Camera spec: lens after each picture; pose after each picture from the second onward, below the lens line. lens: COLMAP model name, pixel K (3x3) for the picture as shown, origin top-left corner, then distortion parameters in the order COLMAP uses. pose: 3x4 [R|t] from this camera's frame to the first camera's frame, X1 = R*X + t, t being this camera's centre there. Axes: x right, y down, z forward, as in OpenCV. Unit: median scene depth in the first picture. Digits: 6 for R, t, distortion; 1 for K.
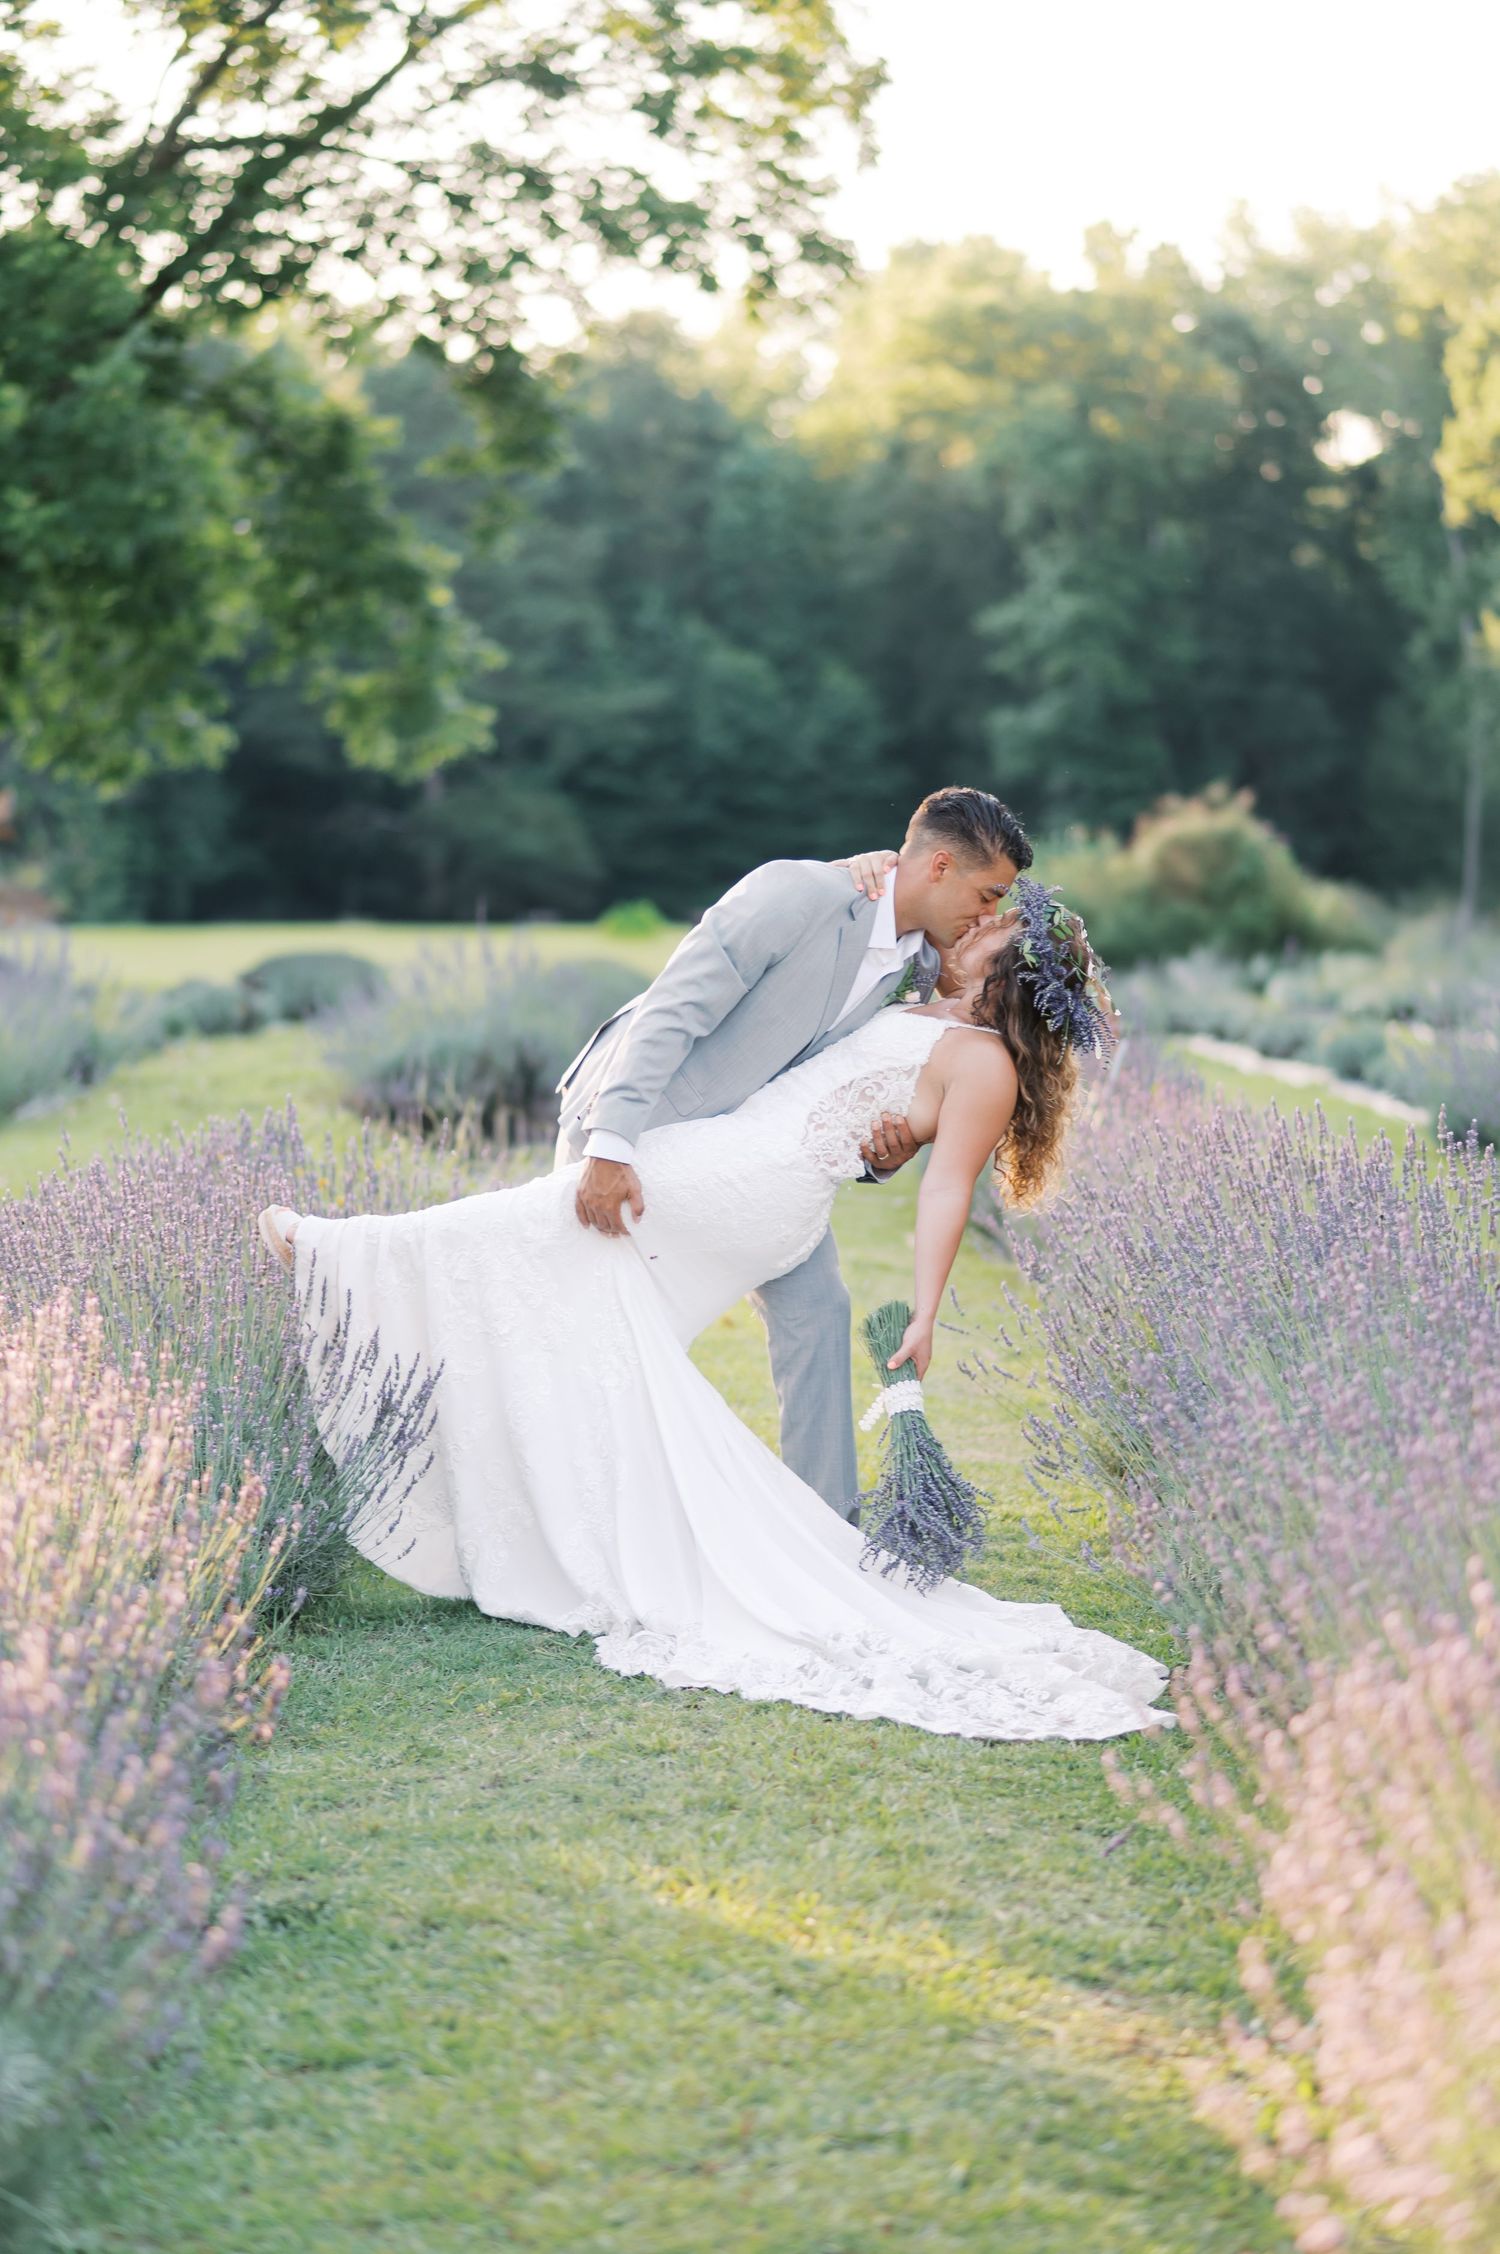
lens RADIAL K [[5482.1, 0, 750.0], [0, 5482.1, 1127.0], [0, 0, 1]] dist [-0.072160, -0.260544]
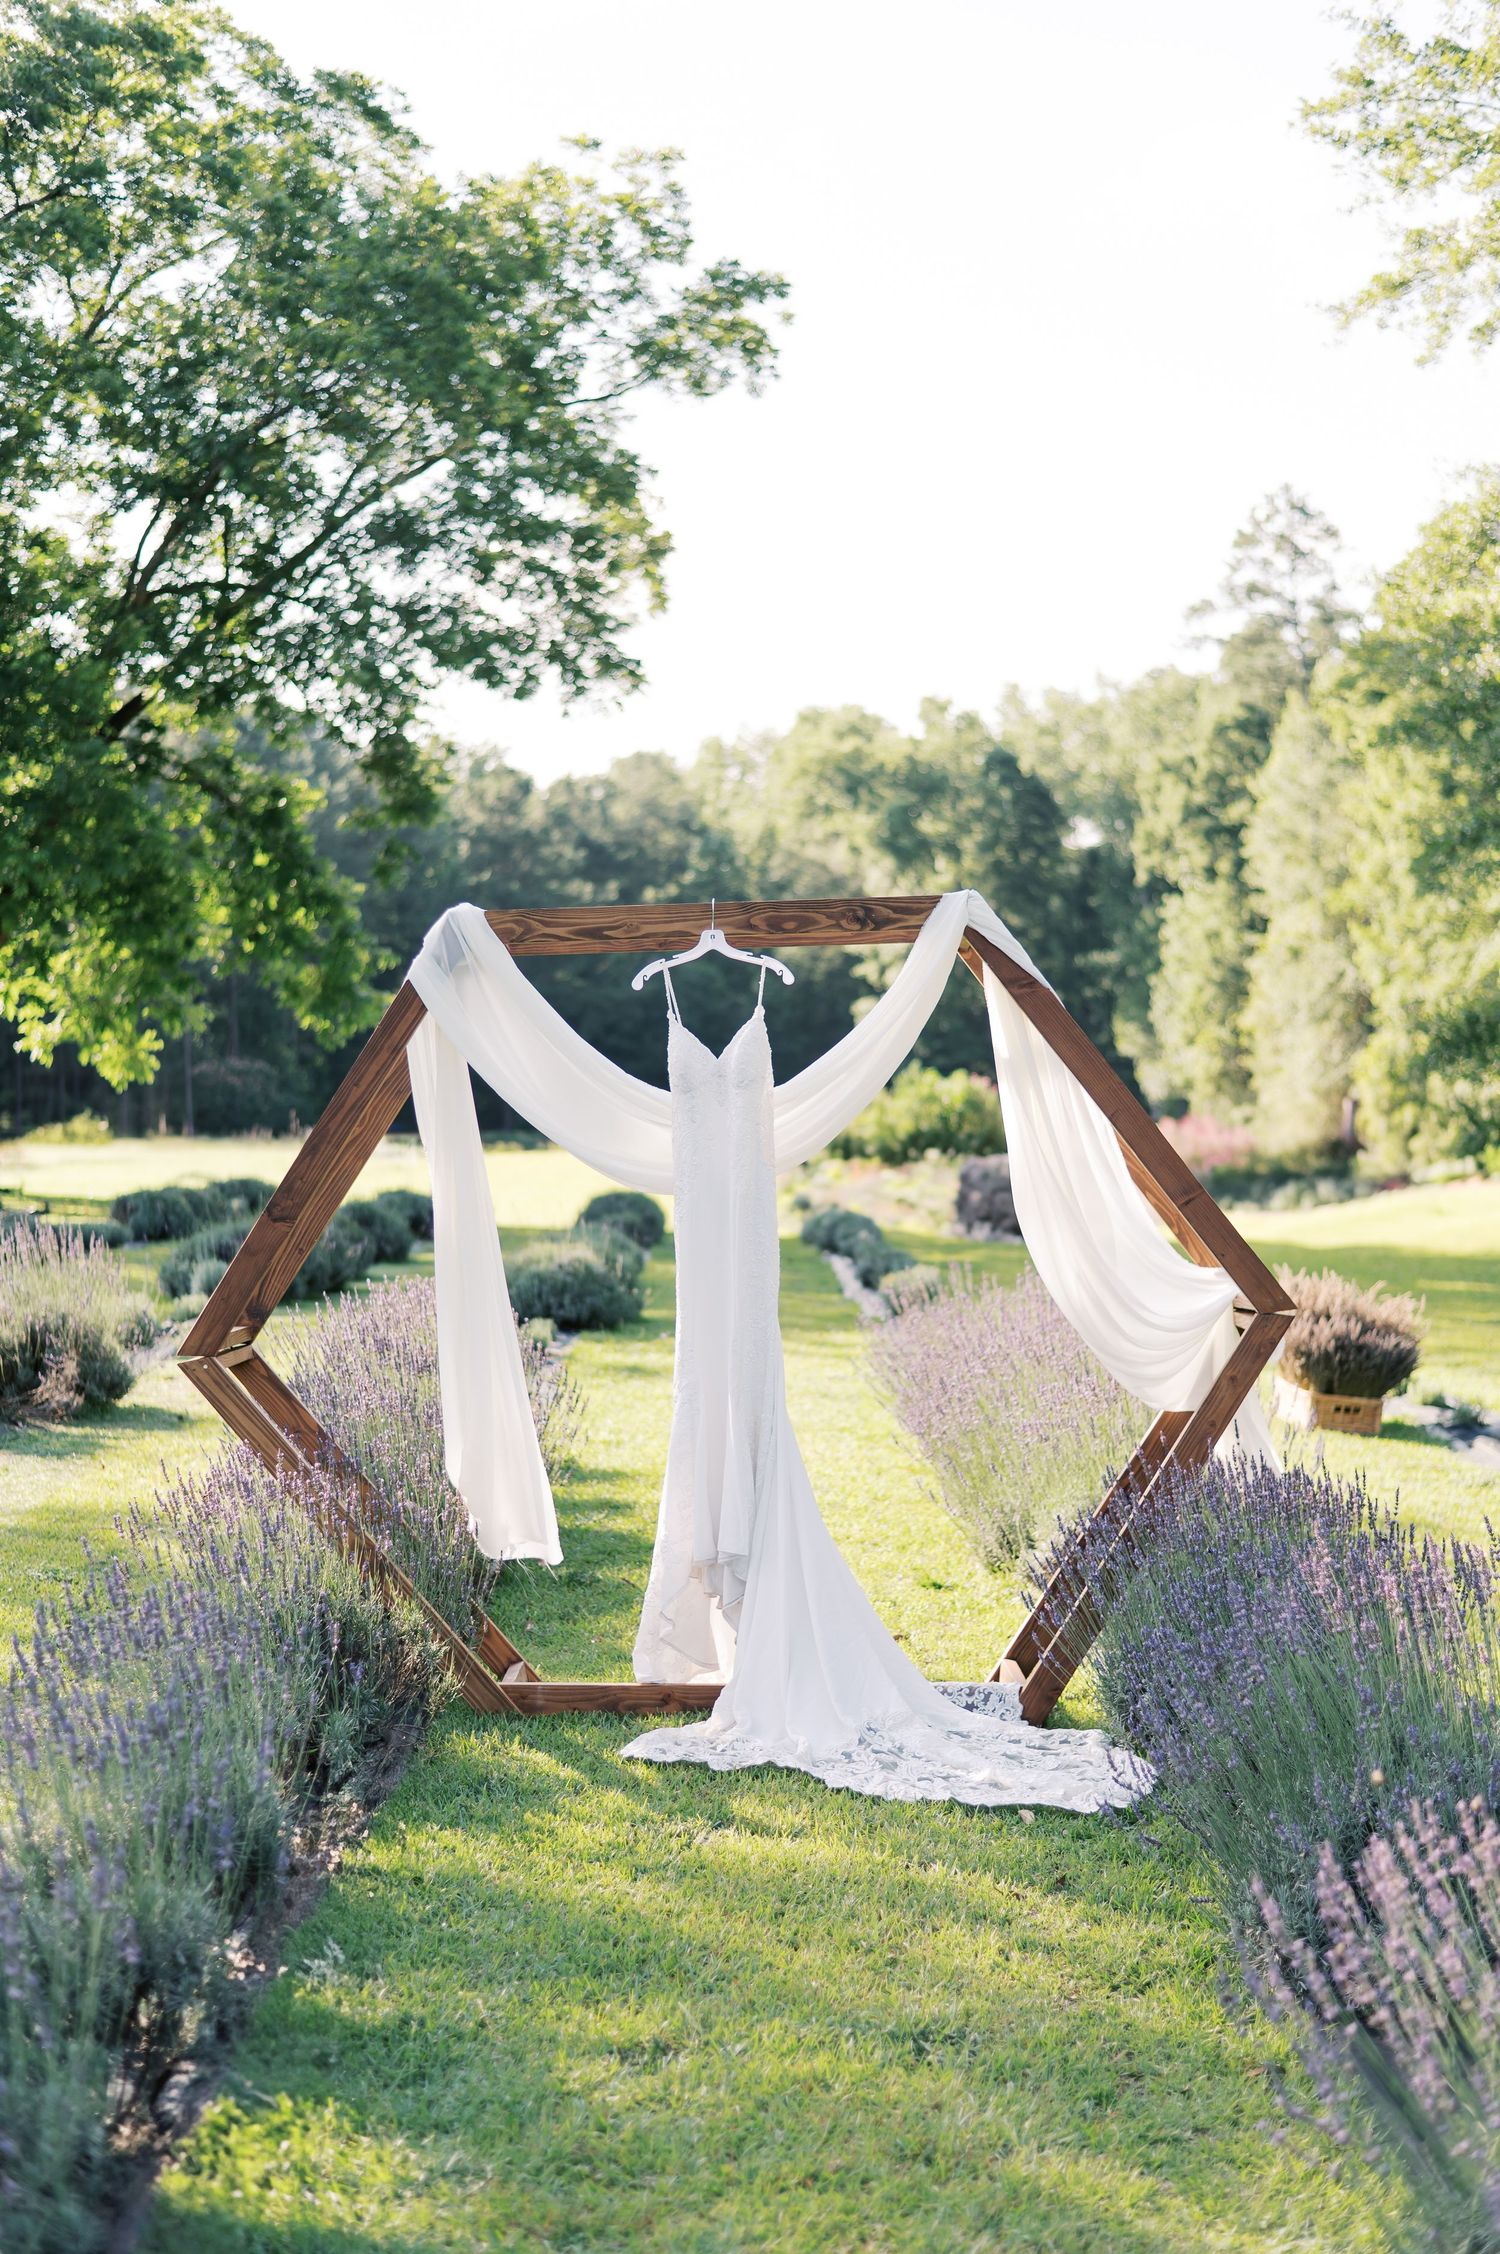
lens RADIAL K [[3288.9, 0, 750.0], [0, 3288.9, 1127.0], [0, 0, 1]] dist [0.026626, 0.011871]
pose [[0.999976, 0.006211, 0.003001, 0.044341], [-0.006095, 0.999295, -0.037055, -0.013125], [-0.003229, 0.037035, 0.999309, 0.168378]]
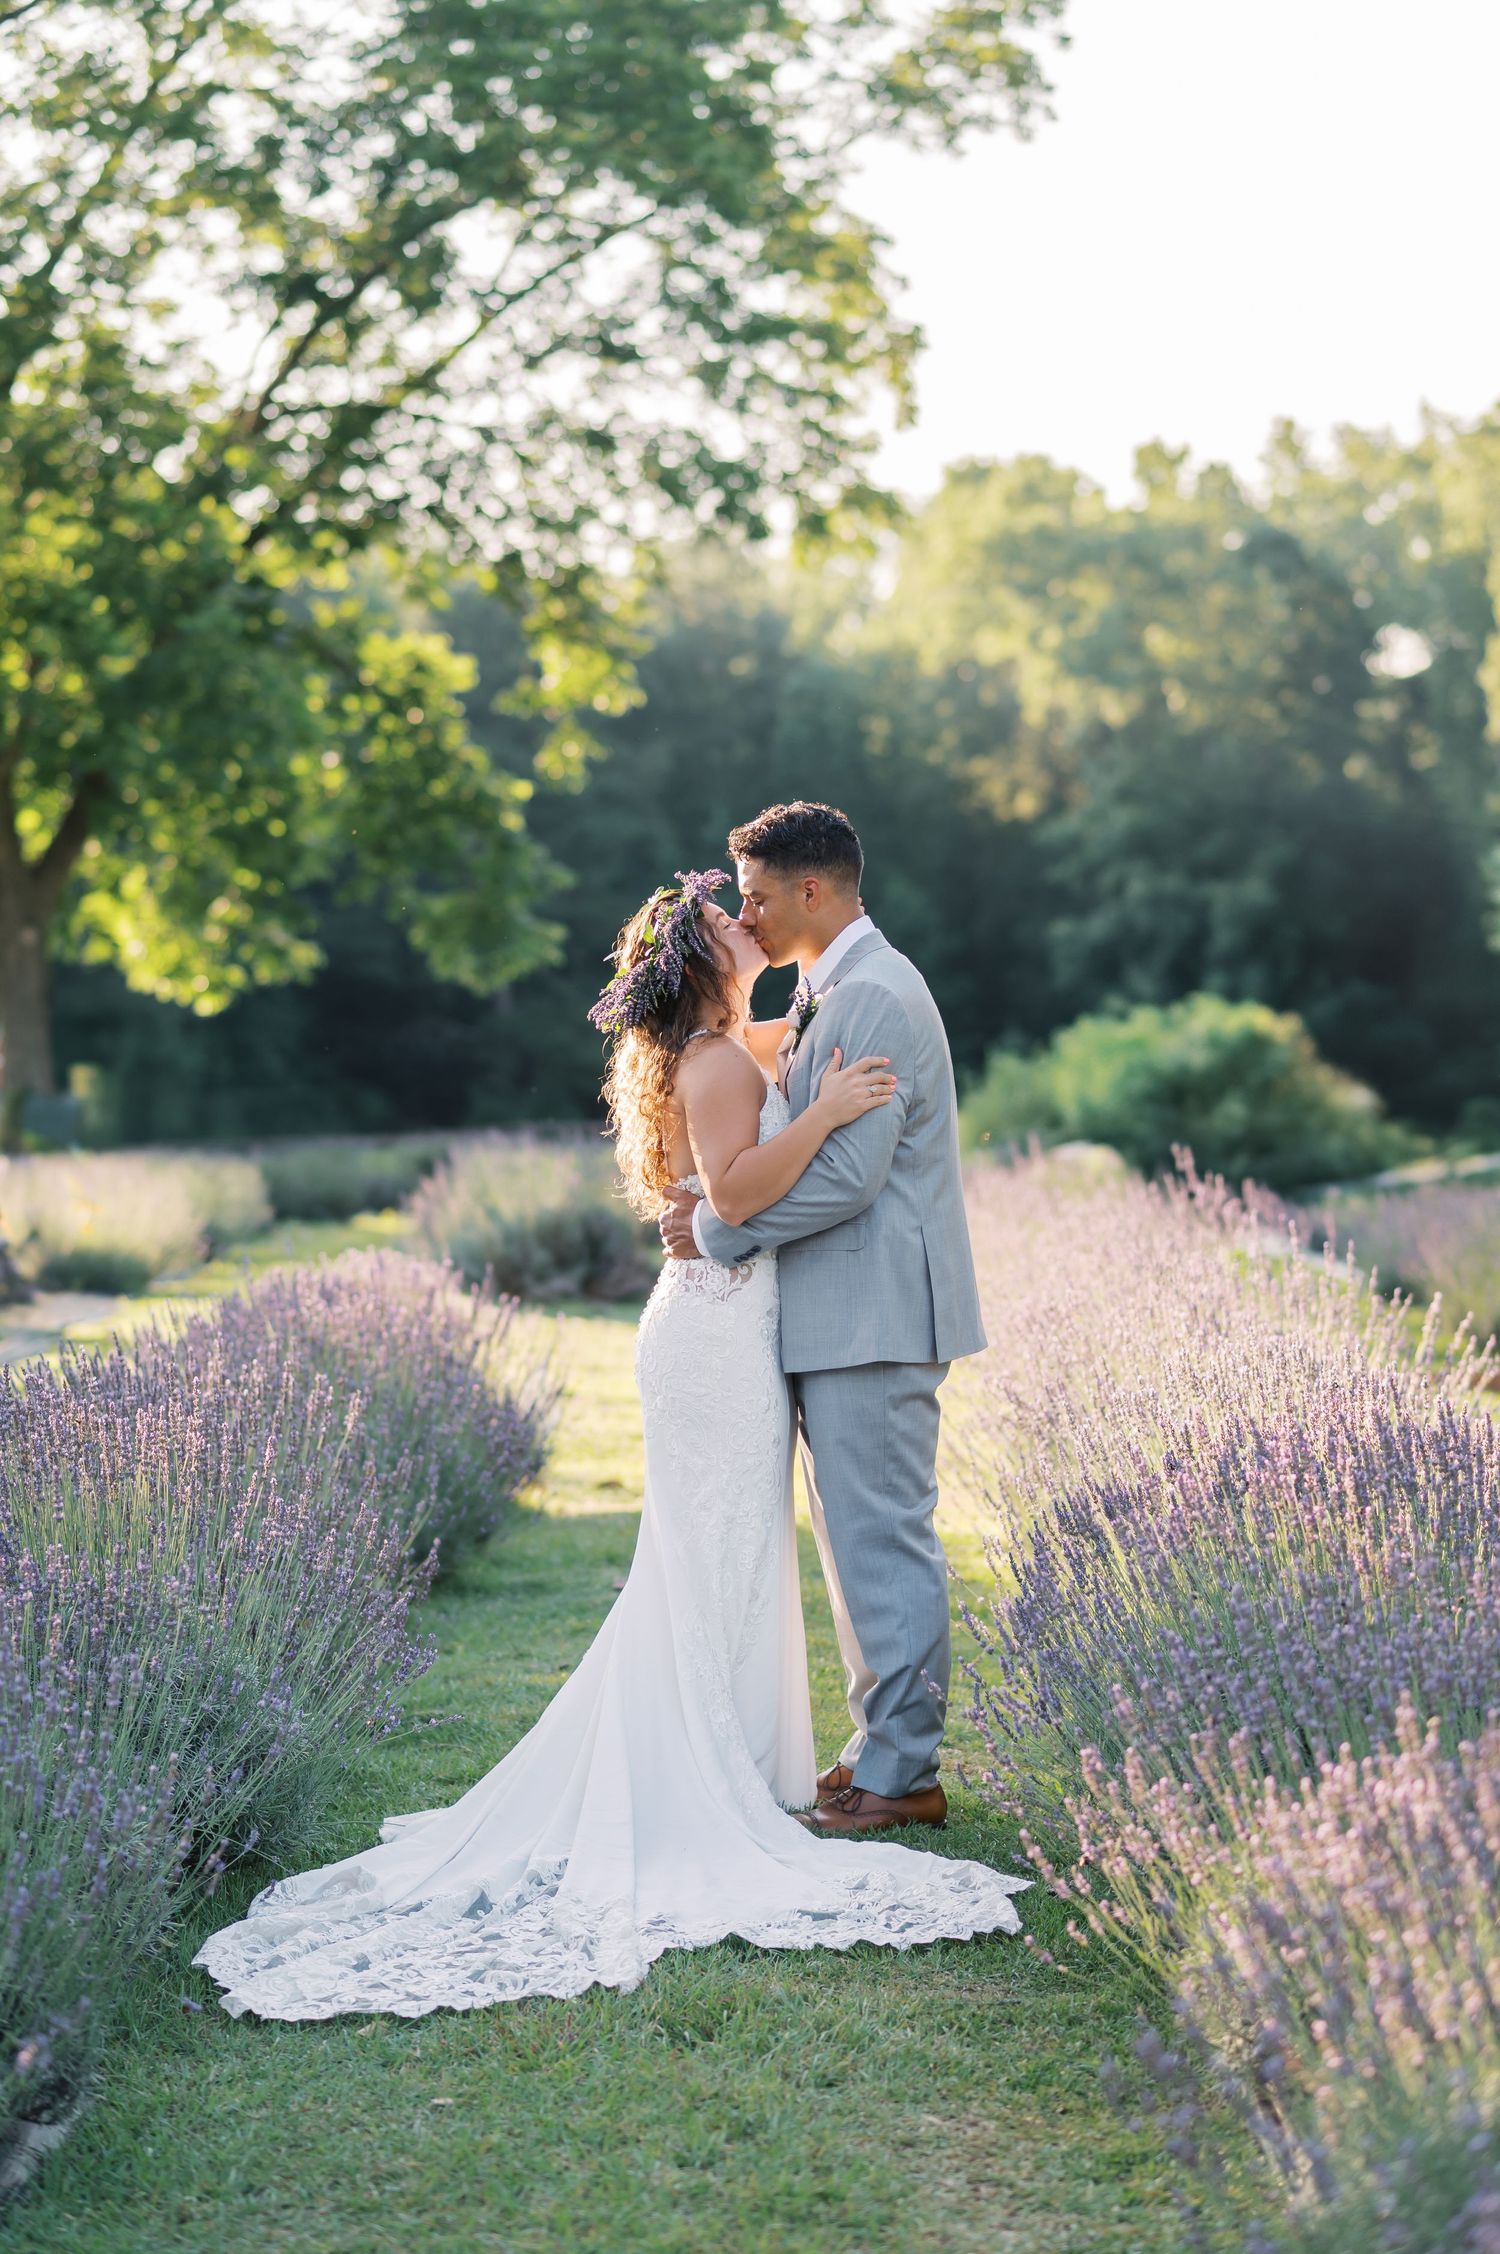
lens RADIAL K [[5482.1, 0, 750.0], [0, 5482.1, 1127.0], [0, 0, 1]] dist [-0.072160, -0.260544]
pose [[0.999908, -0.005848, -0.012225, 0.003198], [0.005374, 0.999246, -0.038456, 0.005294], [0.012440, 0.038387, 0.999186, -0.081327]]
